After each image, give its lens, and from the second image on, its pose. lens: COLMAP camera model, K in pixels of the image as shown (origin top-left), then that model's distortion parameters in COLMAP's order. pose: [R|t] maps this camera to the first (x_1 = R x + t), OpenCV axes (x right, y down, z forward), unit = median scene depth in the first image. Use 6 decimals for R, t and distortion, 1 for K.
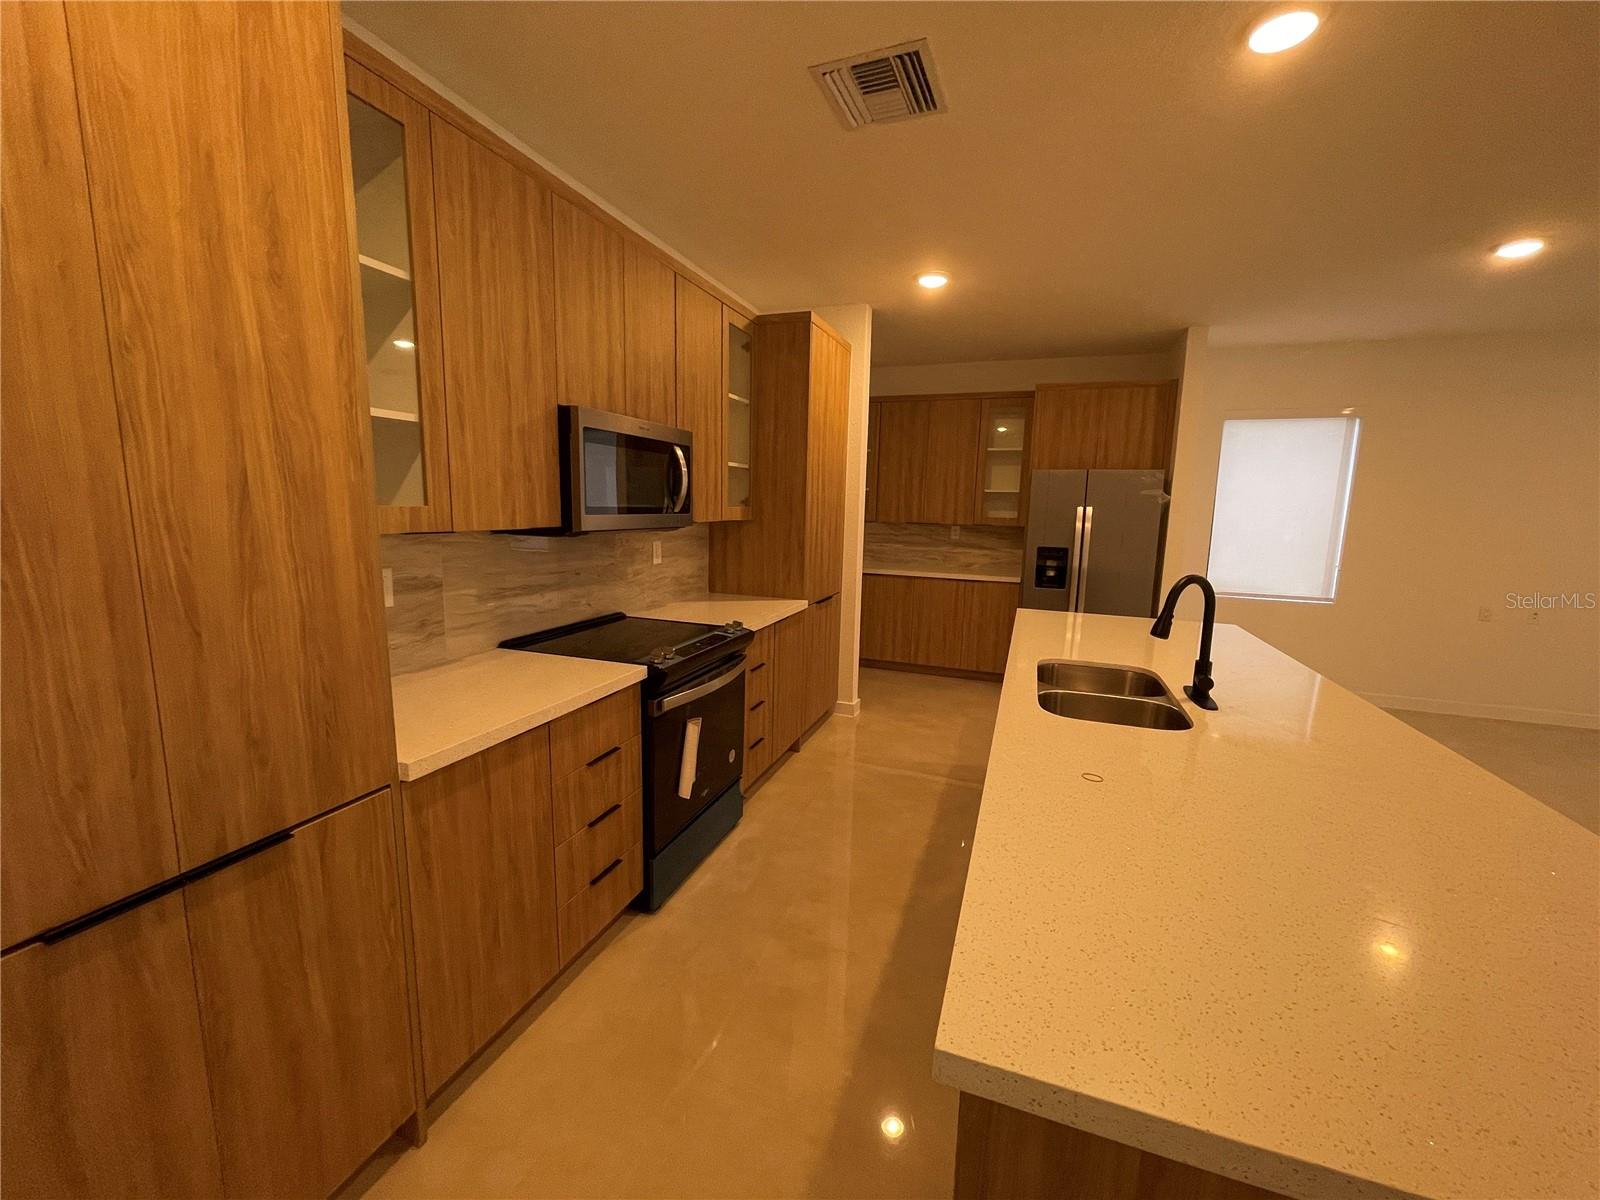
lens RADIAL K [[646.8, 0, 796.7], [0, 646.8, 604.2], [0, 0, 1]] dist [0.001184, -0.000048]
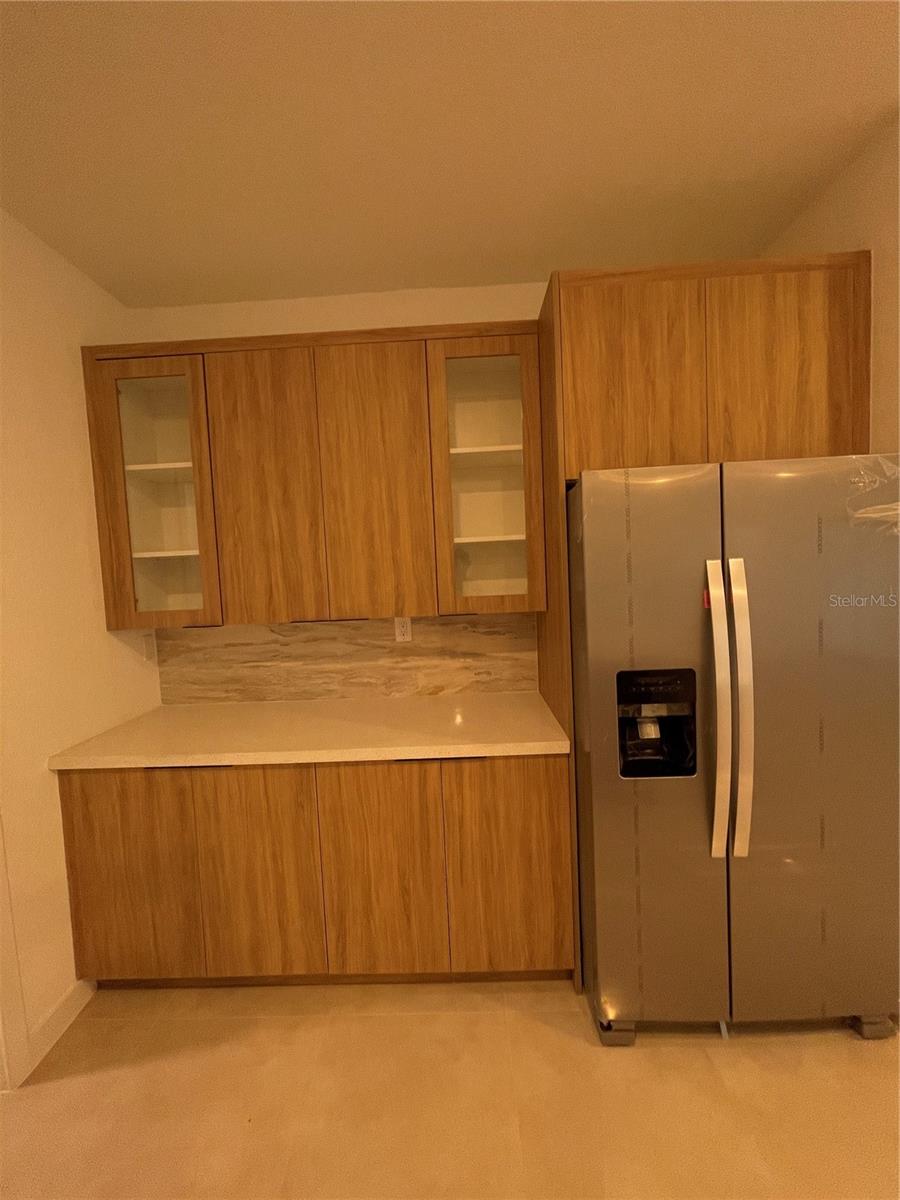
lens RADIAL K [[485.1, 0, 444.2], [0, 485.1, 596.8], [0, 0, 1]] dist [0.001184, -0.000048]
pose [[0.945242, -0.088639, 0.314102, 0.181247], [0.120027, 0.989378, -0.082002, -0.114258], [-0.303497, 0.115212, 0.945841, 0.715744]]
